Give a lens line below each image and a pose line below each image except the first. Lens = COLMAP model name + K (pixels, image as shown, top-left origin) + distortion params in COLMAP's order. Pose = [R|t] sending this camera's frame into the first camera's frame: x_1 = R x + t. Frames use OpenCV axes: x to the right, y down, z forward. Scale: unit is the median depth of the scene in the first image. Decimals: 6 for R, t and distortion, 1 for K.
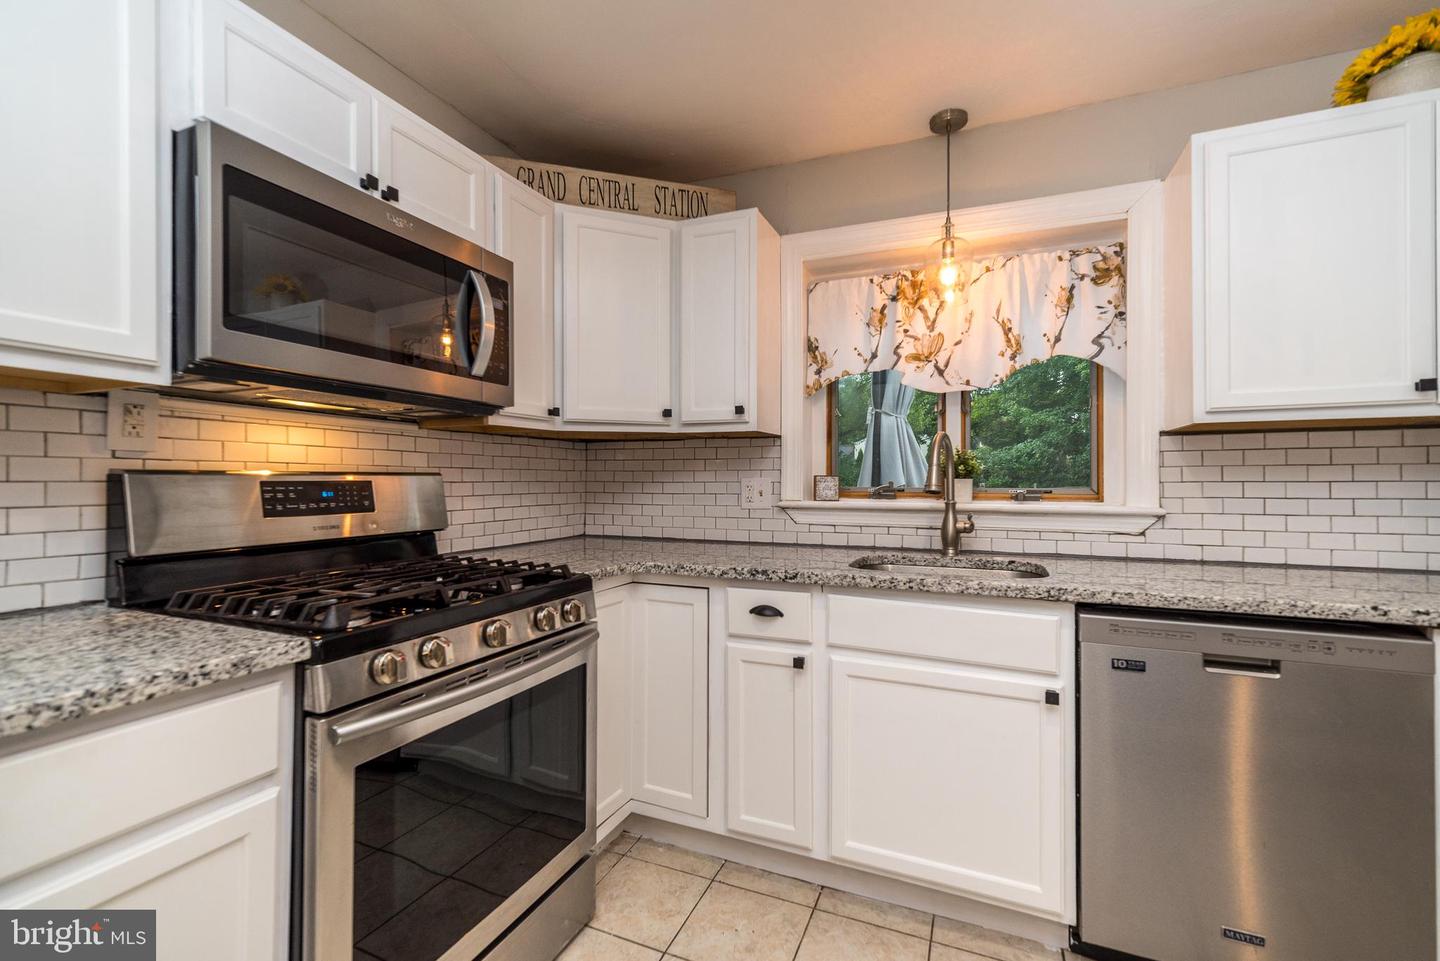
lens RADIAL K [[645.0, 0, 710.8], [0, 645.0, 474.6], [0, 0, 1]] dist [0.010120, 0.000241]
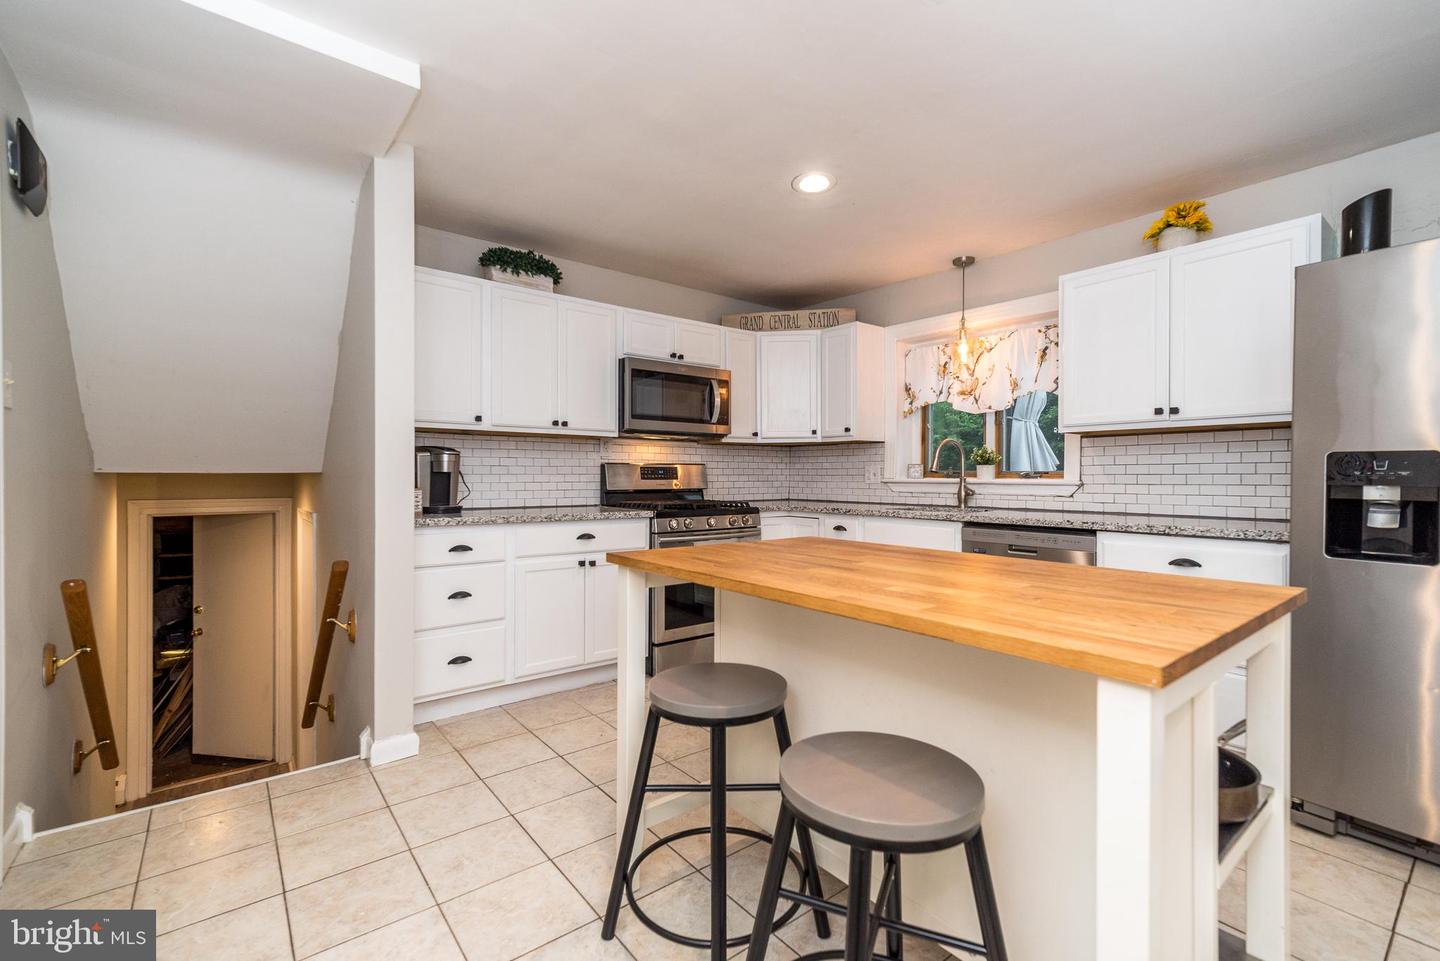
lens RADIAL K [[632.1, 0, 703.1], [0, 632.1, 480.4], [0, 0, 1]] dist [0.008998, 0.000272]
pose [[0.876408, 0.003691, -0.481555, 0.576769], [0.004075, 0.999878, 0.015080, 0.019690], [0.481551, -0.015178, 0.876286, -0.850013]]
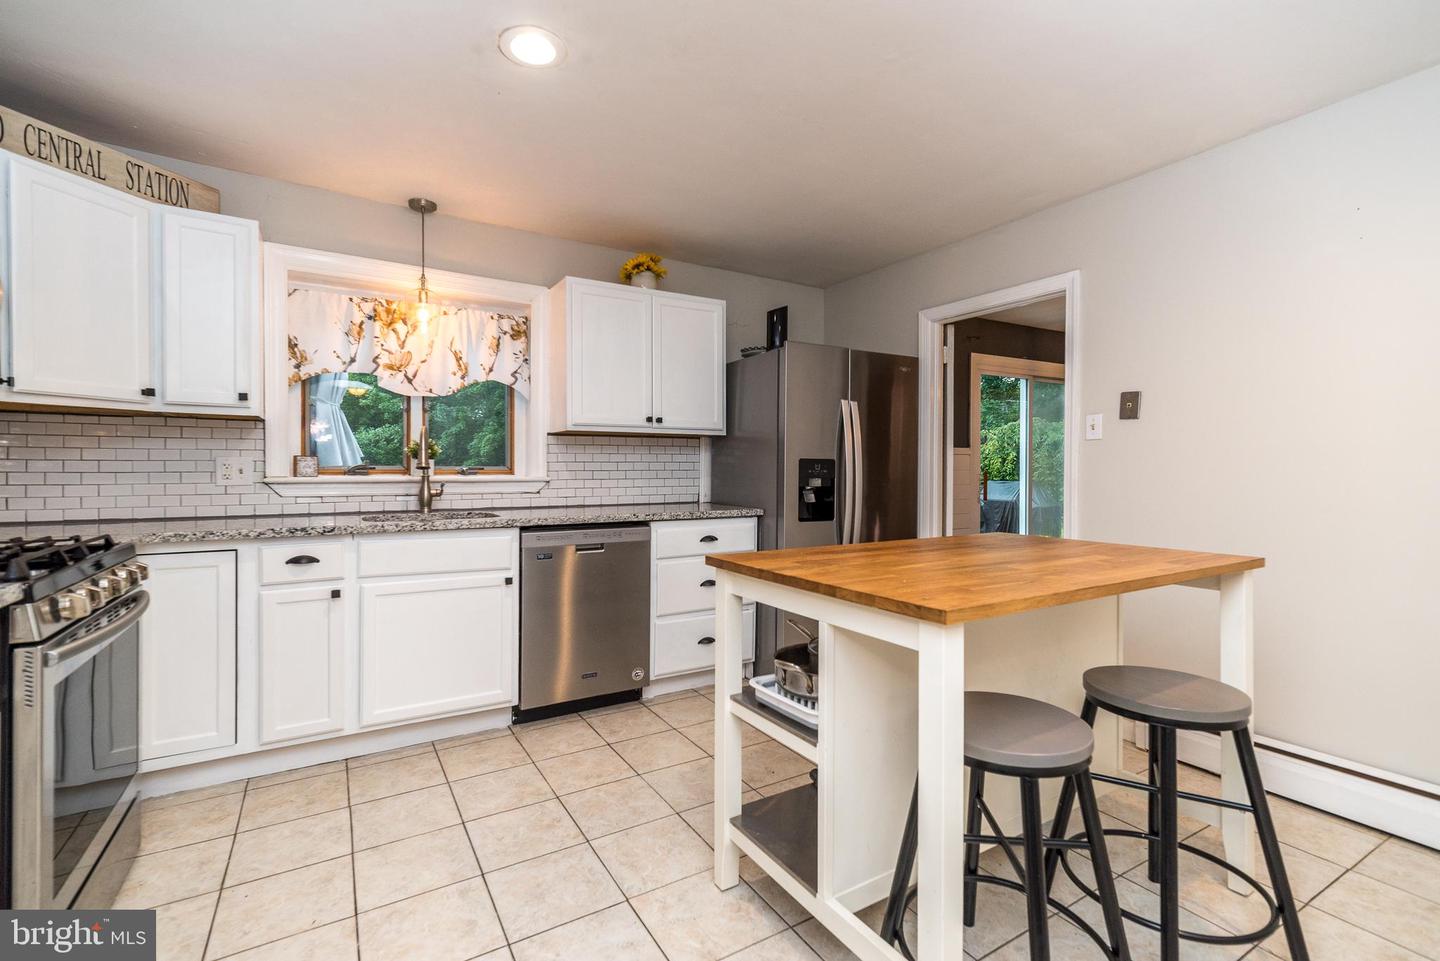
lens RADIAL K [[641.6, 0, 738.6], [0, 641.6, 472.9], [0, 0, 1]] dist [0.010682, 0.000044]
pose [[0.564953, -0.007310, 0.825091, -0.405077], [-0.009443, 0.999838, 0.015324, 0.008564], [-0.825069, -0.016448, 0.564792, -0.366859]]
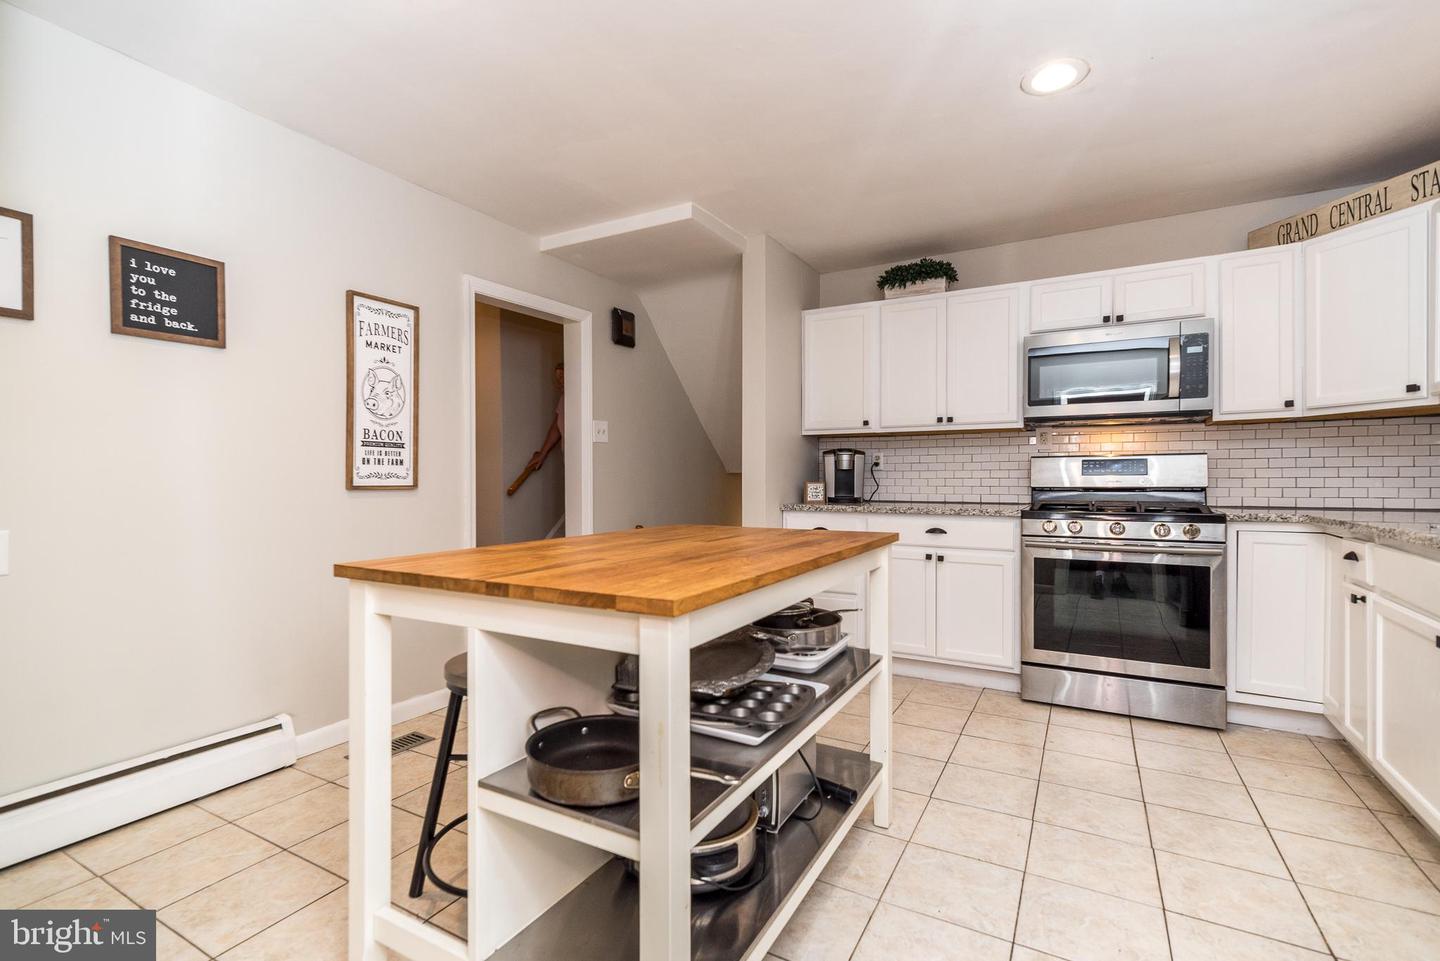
lens RADIAL K [[645.0, 0, 710.8], [0, 645.0, 474.6], [0, 0, 1]] dist [0.010120, 0.000241]
pose [[-0.114337, -0.006790, -0.993419, 1.192887], [0.011746, 0.999898, -0.008186, 0.045380], [0.993373, -0.012605, -0.114245, -0.040095]]
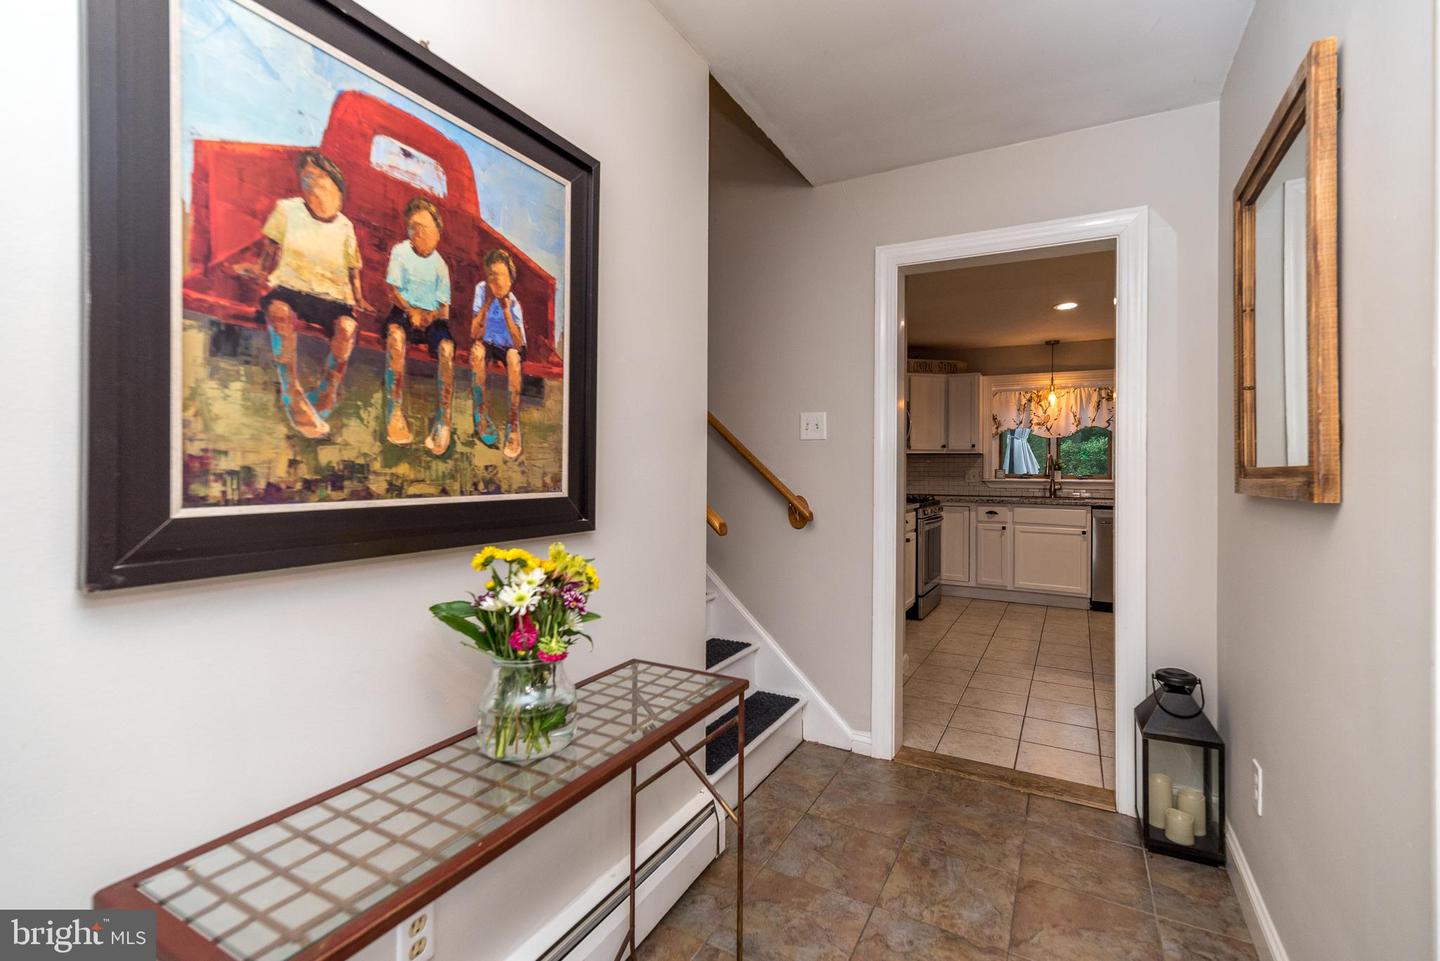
lens RADIAL K [[637.8, 0, 719.2], [0, 637.8, 472.9], [0, 0, 1]] dist [0.001765, 0.000091]
pose [[0.994592, 0.003795, -0.103792, -0.768557], [-0.002476, 0.999915, 0.012837, -0.016319], [0.103832, -0.012510, 0.994516, -1.873666]]
